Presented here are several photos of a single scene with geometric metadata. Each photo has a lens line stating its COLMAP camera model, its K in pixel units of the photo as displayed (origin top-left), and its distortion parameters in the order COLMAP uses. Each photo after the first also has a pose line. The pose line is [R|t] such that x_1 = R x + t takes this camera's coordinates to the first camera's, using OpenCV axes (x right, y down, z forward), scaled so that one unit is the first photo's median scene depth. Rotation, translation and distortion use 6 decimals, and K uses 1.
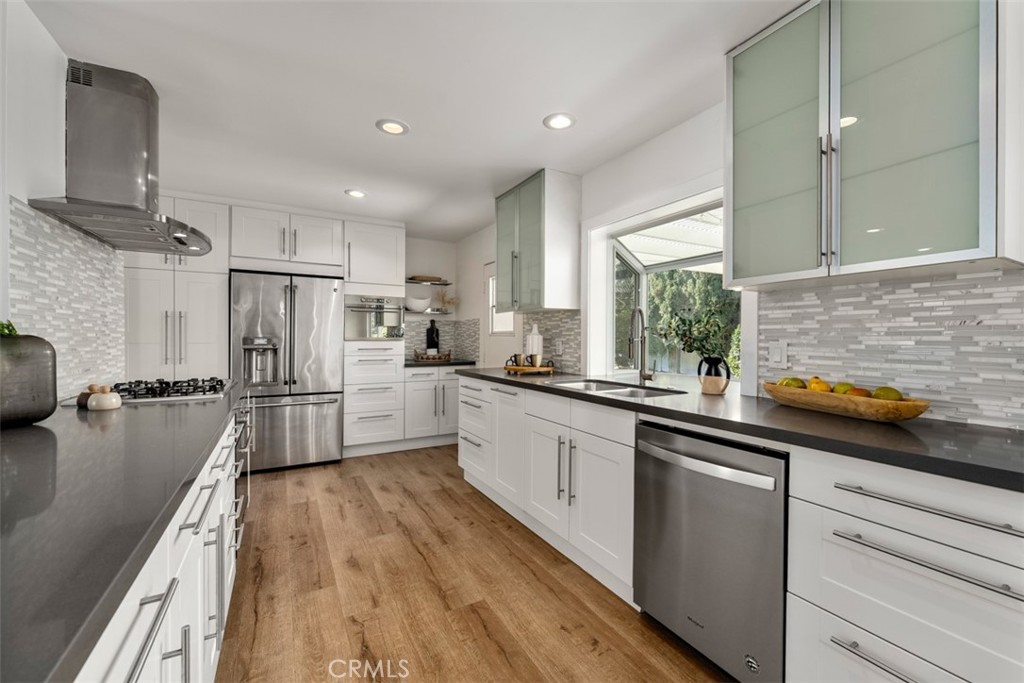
lens RADIAL K [[411.0, 0, 510.2], [0, 411.0, 339.7], [0, 0, 1]] dist [-0.002359, -0.000216]
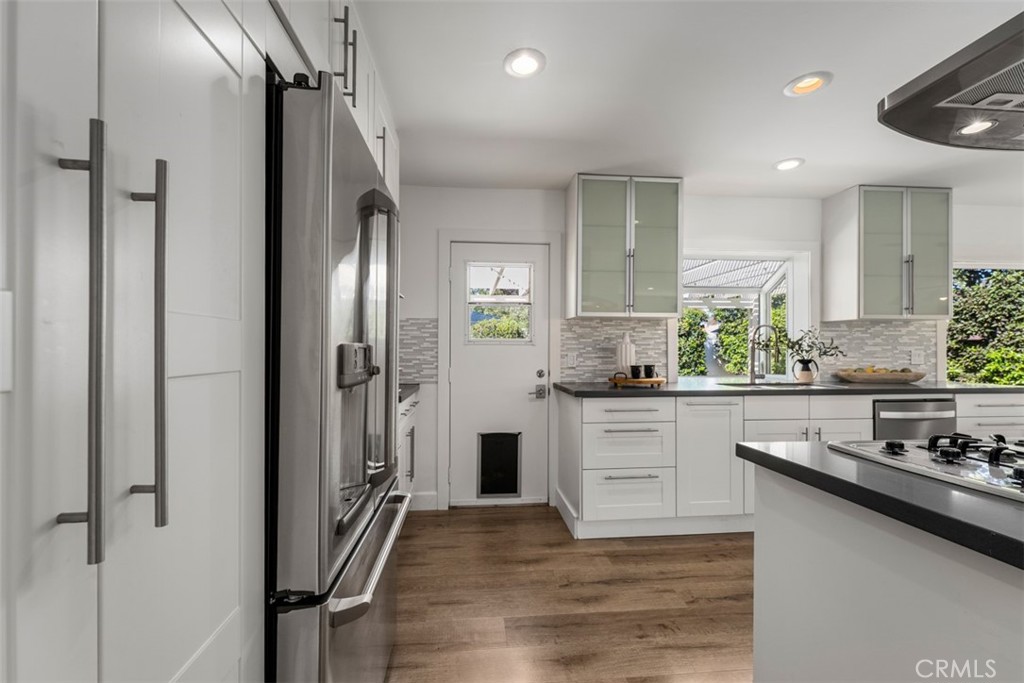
lens RADIAL K [[426.2, 0, 508.5], [0, 426.2, 347.1], [0, 0, 1]] dist [0.000387, 0.000060]
pose [[0.407621, 0.001645, 0.913150, -0.998608], [0.004667, 0.999982, -0.003885, -0.002524], [-0.913139, 0.005846, 0.407606, 0.924283]]
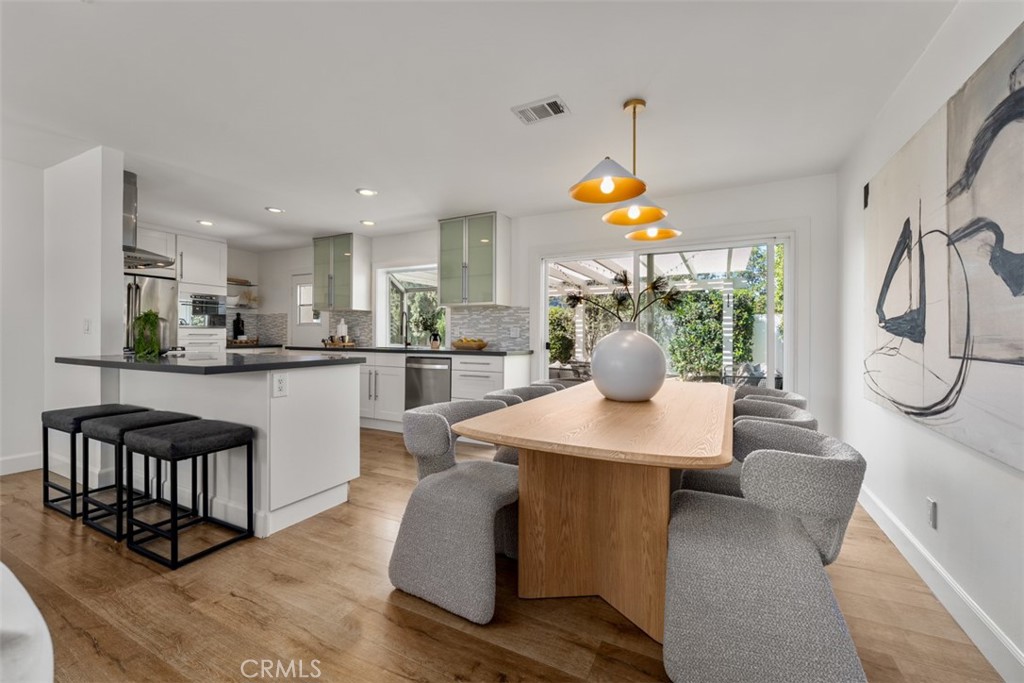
lens RADIAL K [[416.9, 0, 511.3], [0, 416.9, 335.8], [0, 0, 1]] dist [0.000708, -0.000337]
pose [[0.831560, 0.001163, 0.555434, -0.343328], [0.000176, 0.999997, -0.002357, 0.041681], [-0.555435, 0.002057, 0.831558, -0.887919]]
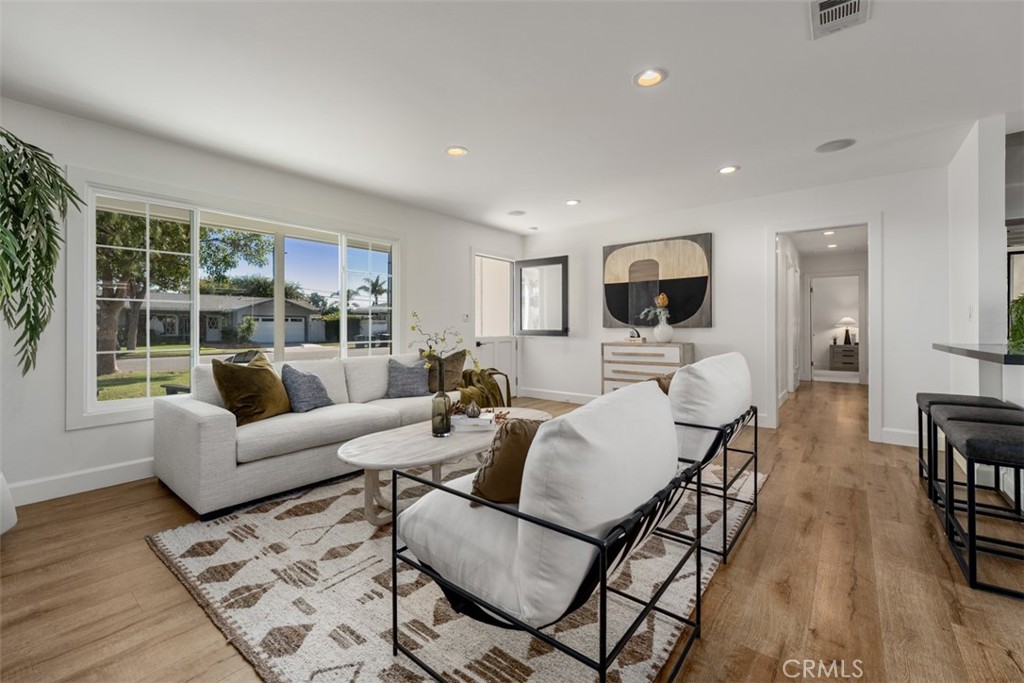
lens RADIAL K [[427.1, 0, 507.4], [0, 427.1, 327.6], [0, 0, 1]] dist [0.001055, 0.000076]
pose [[0.377702, -0.003355, -0.925921, -0.126518], [-0.006265, 0.999961, -0.006179, 0.061762], [0.925906, 0.008135, 0.377667, -0.854280]]
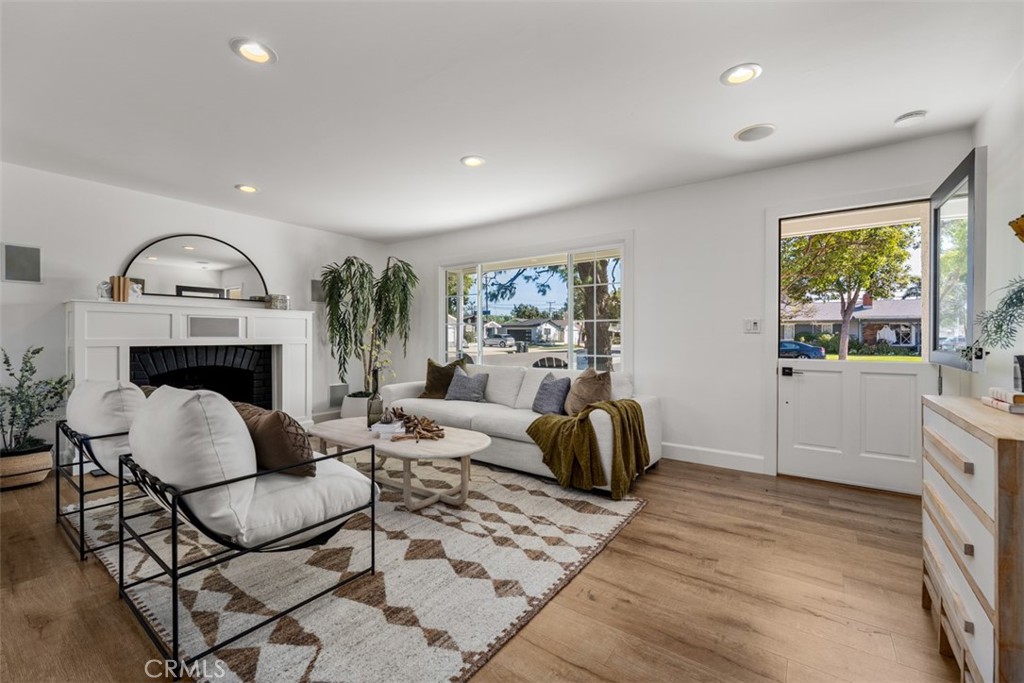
lens RADIAL K [[424.8, 0, 508.0], [0, 424.8, 337.6], [0, 0, 1]] dist [-0.000332, -0.000039]
pose [[-0.908472, -0.003372, -0.417931, -0.817330], [-0.009165, 0.999888, 0.011855, 0.030881], [0.417844, 0.014600, -0.908401, 0.417303]]
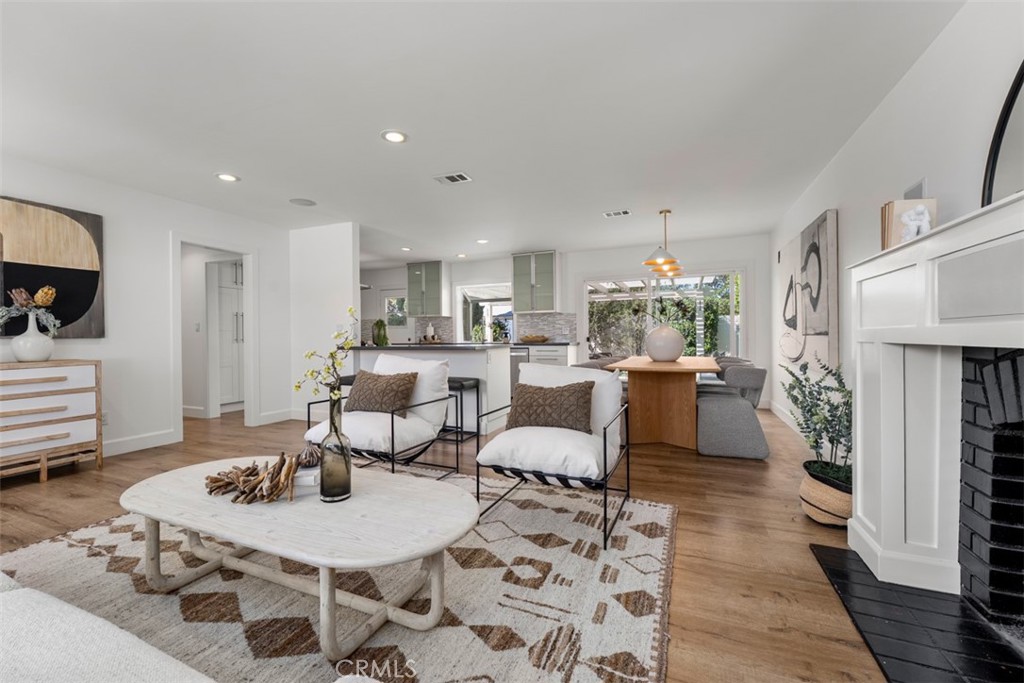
lens RADIAL K [[415.9, 0, 508.6], [0, 415.9, 338.6], [0, 0, 1]] dist [0.001372, -0.000106]
pose [[0.792741, -0.010534, 0.609468, -1.106161], [0.013709, 0.999906, -0.000548, 0.066142], [-0.609405, 0.008789, 0.792811, -1.223496]]
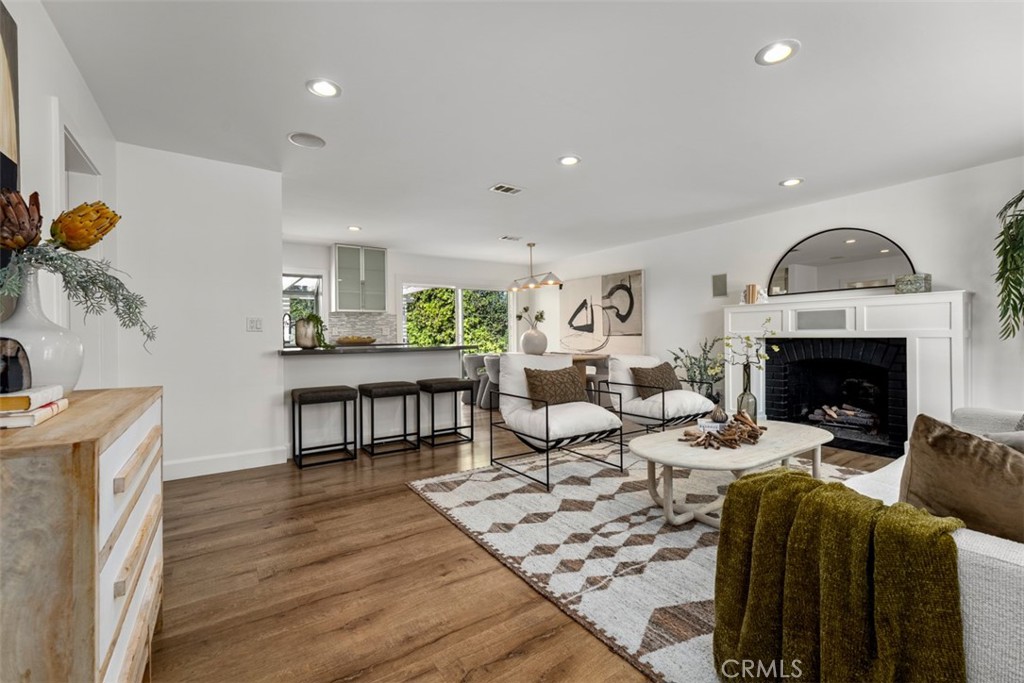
lens RADIAL K [[430.4, 0, 509.0], [0, 430.4, 336.5], [0, 0, 1]] dist [0.000320, 0.000066]
pose [[-0.084430, -0.002369, 0.996427, -1.823253], [0.016165, 0.999862, 0.003747, 0.054261], [-0.996298, 0.016424, -0.084380, -0.079326]]
